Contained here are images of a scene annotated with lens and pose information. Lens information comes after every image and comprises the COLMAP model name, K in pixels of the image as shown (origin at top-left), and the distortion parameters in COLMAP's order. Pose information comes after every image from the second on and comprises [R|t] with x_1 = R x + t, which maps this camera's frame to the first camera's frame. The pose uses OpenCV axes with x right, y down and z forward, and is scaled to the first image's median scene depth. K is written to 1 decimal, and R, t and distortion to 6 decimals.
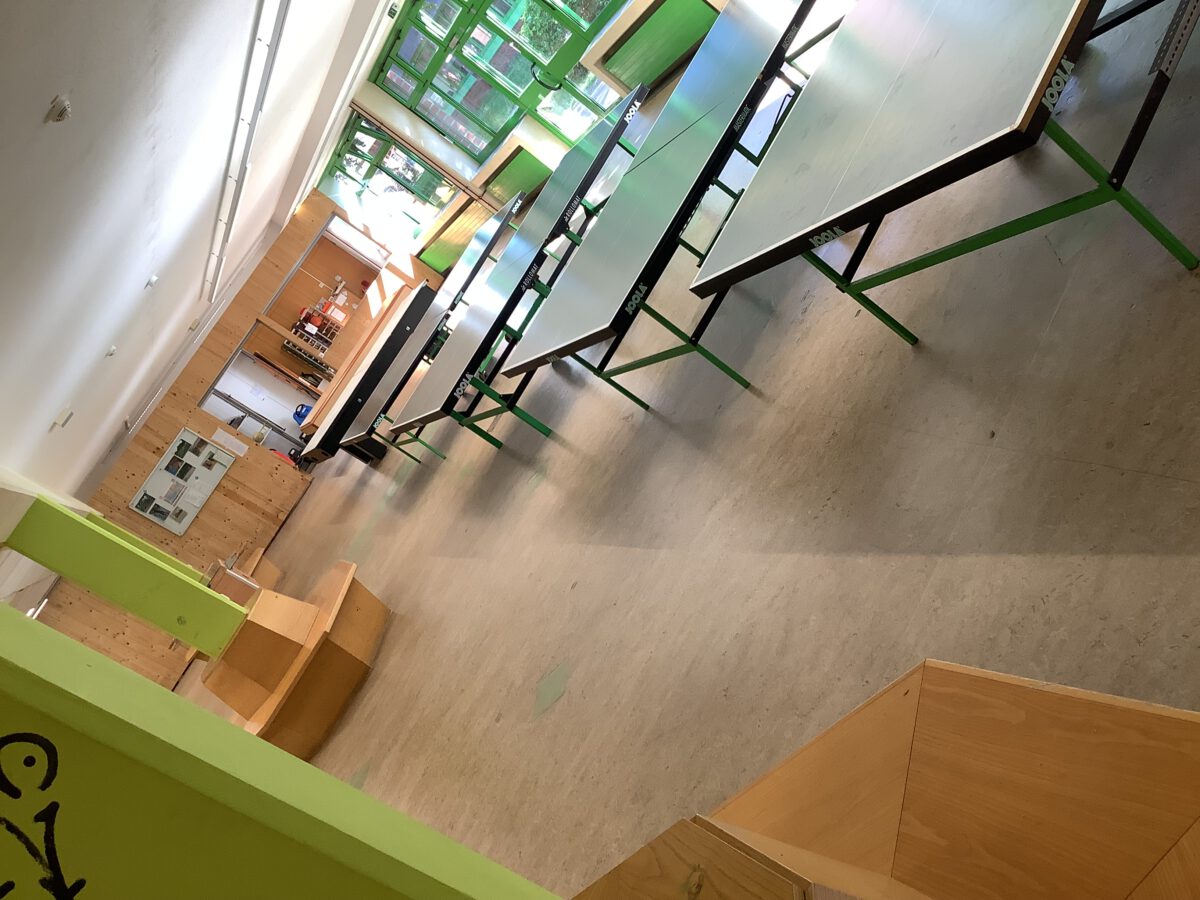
lens RADIAL K [[1086.2, 0, 600.0], [0, 1086.2, 450.0], [0, 0, 1]] dist [0.160519, -0.354492]
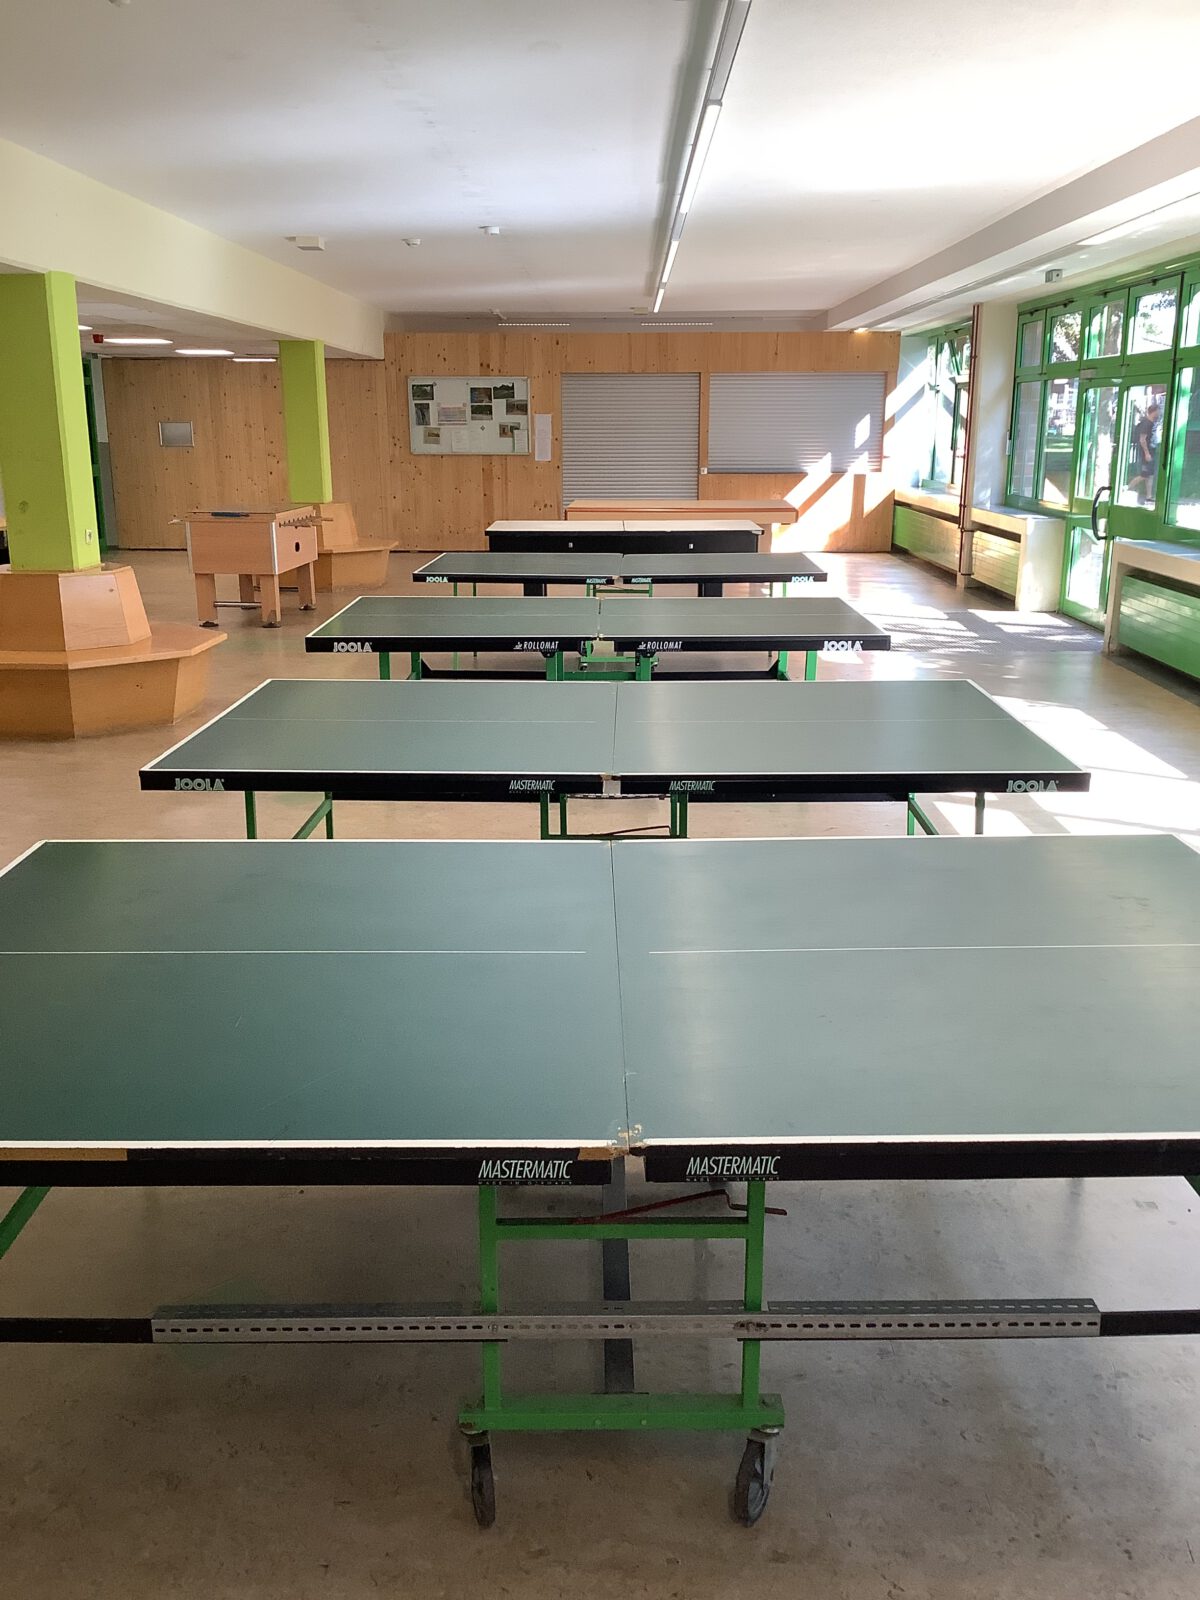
lens RADIAL K [[1448.3, 0, 600.0], [0, 1448.3, 800.0], [0, 0, 1]] dist [0.160519, -0.354492]
pose [[0.480377, 0.860372, -0.170286, 0.076463], [-0.834985, 0.508044, 0.211406, -0.128822], [0.268400, 0.040632, 0.962450, 0.037957]]
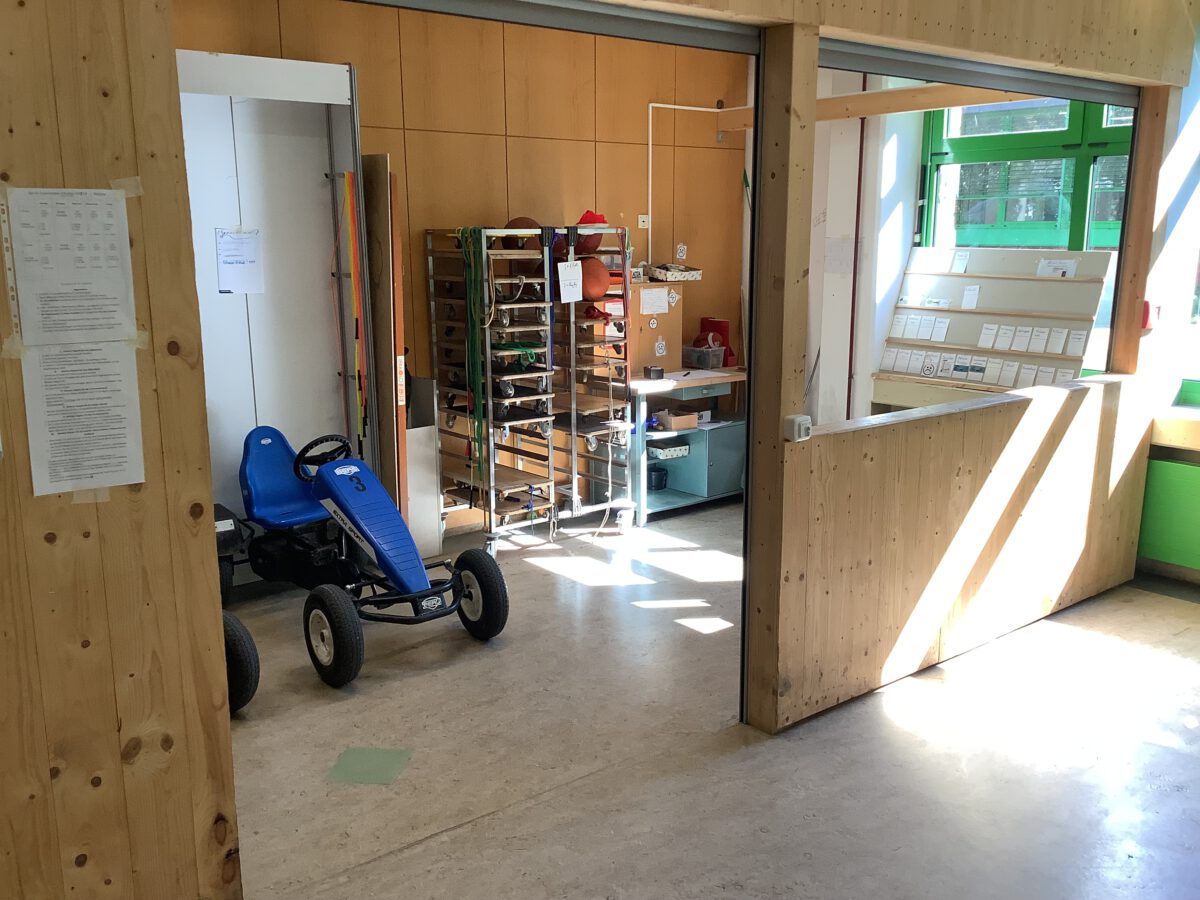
lens RADIAL K [[1086.2, 0, 600.0], [0, 1086.2, 450.0], [0, 0, 1]] dist [0.160519, -0.354492]
pose [[0.617500, 0.768826, 0.166135, -0.316031], [-0.690496, 0.631002, -0.353626, 0.003587], [-0.376709, 0.103648, 0.920515, 0.886515]]
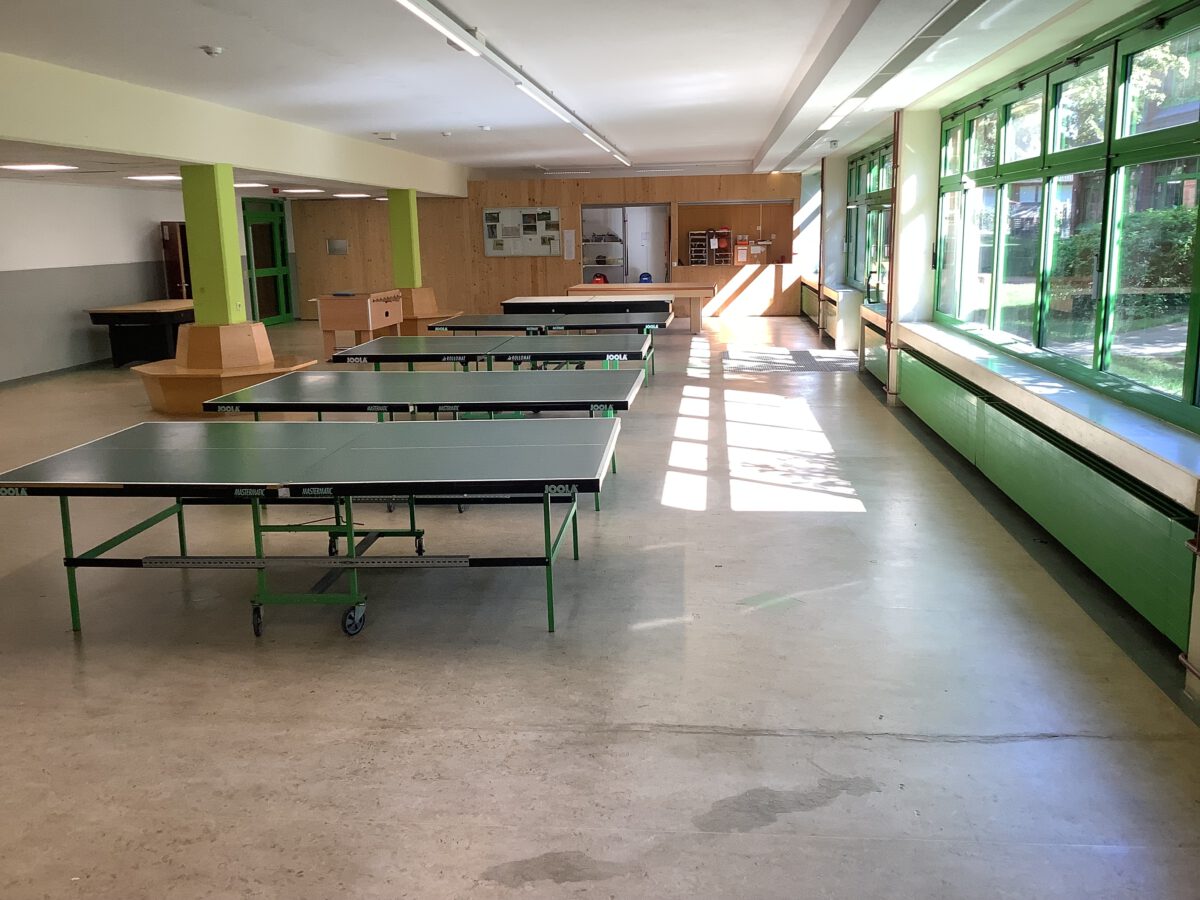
lens RADIAL K [[1086.2, 0, 600.0], [0, 1086.2, 450.0], [0, 0, 1]] dist [0.160519, -0.354492]
pose [[0.458840, 0.850066, -0.258559, 0.175320], [-0.815657, 0.518392, 0.256854, -0.224751], [0.352378, 0.093041, 0.931221, -0.067503]]
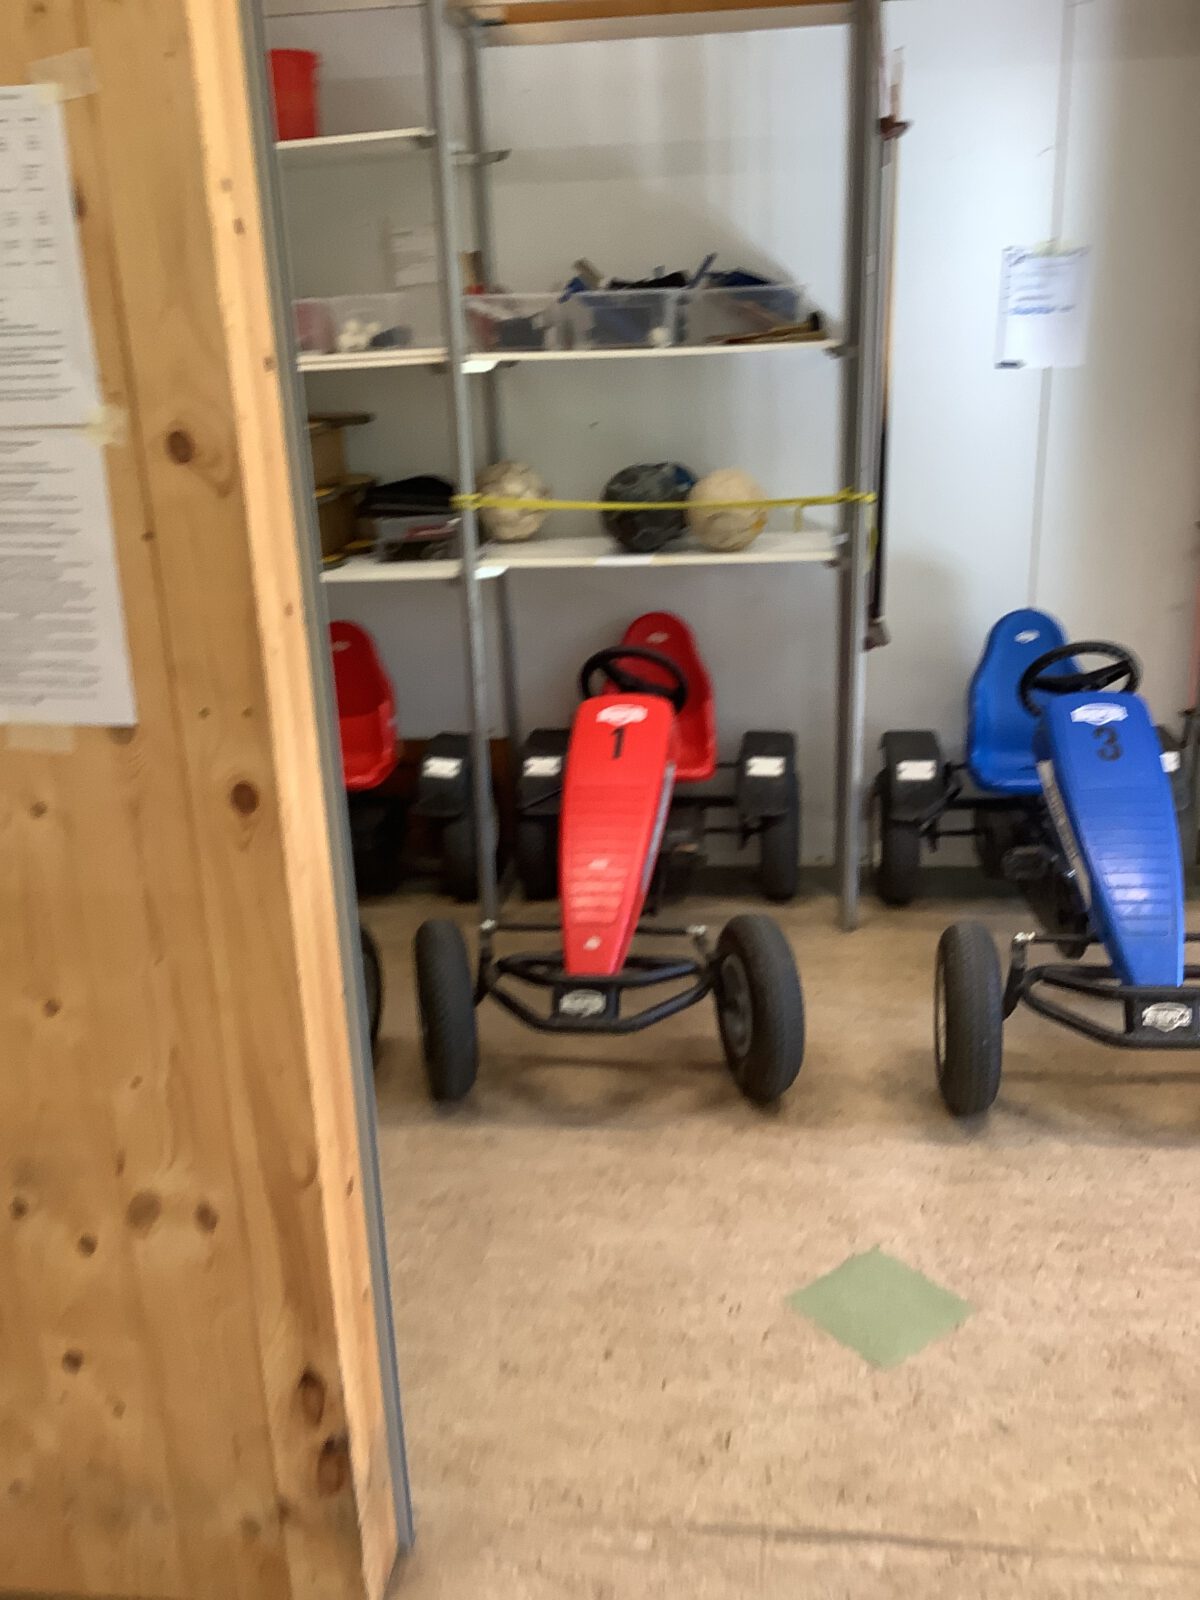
lens RADIAL K [[1457.7, 0, 599.6], [0, 1457.7, 820.2], [0, 0, 1]] dist [0.117344, -0.246924]
pose [[0.462194, 0.872482, -0.158590, -0.295468], [-0.804257, 0.487762, 0.339498, -0.047100], [0.373560, -0.029367, 0.927141, 0.952972]]
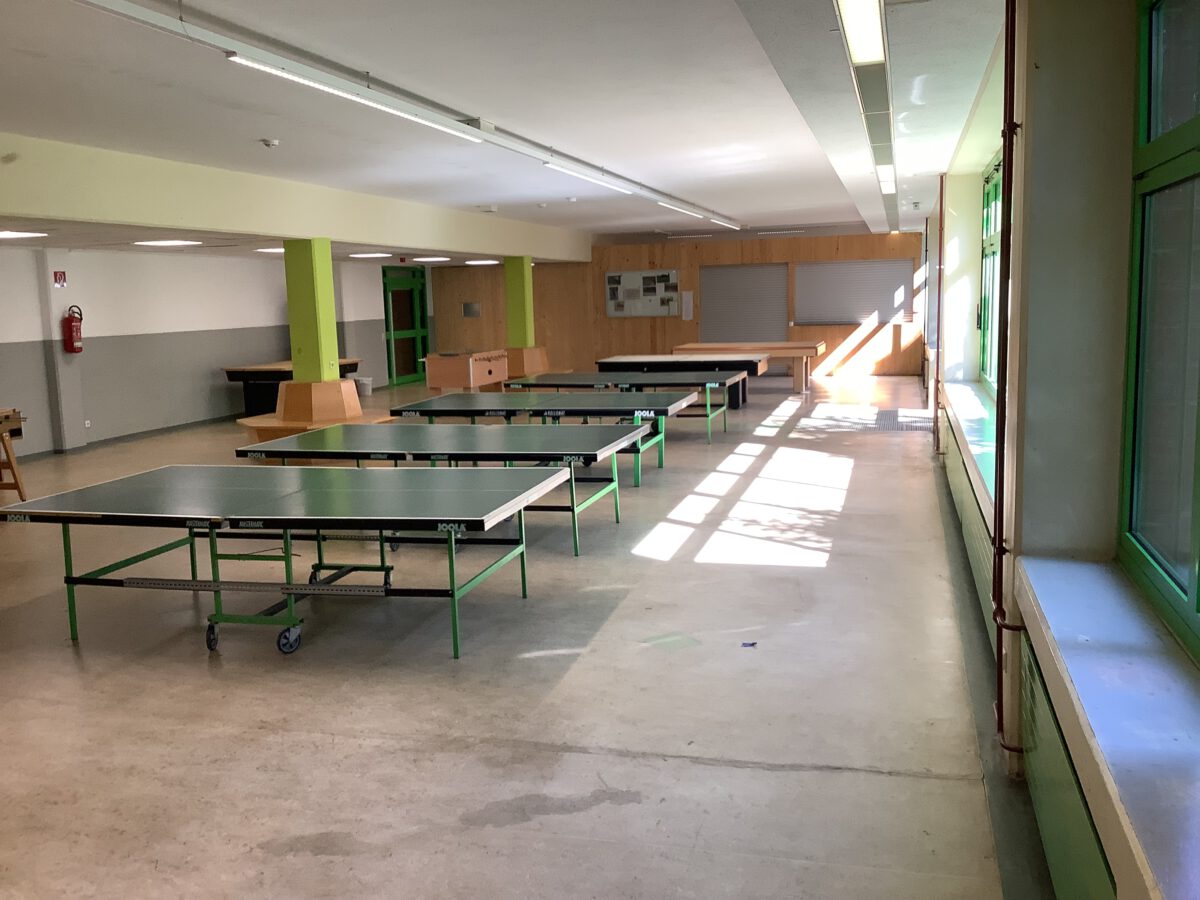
lens RADIAL K [[1093.2, 0, 600.0], [0, 1093.2, 450.0], [0, 0, 1]] dist [0.117344, -0.246924]
pose [[0.389328, 0.841533, -0.374495, 0.218374], [-0.774302, 0.519214, 0.361764, -0.291300], [0.498879, 0.149128, 0.853745, -0.061255]]
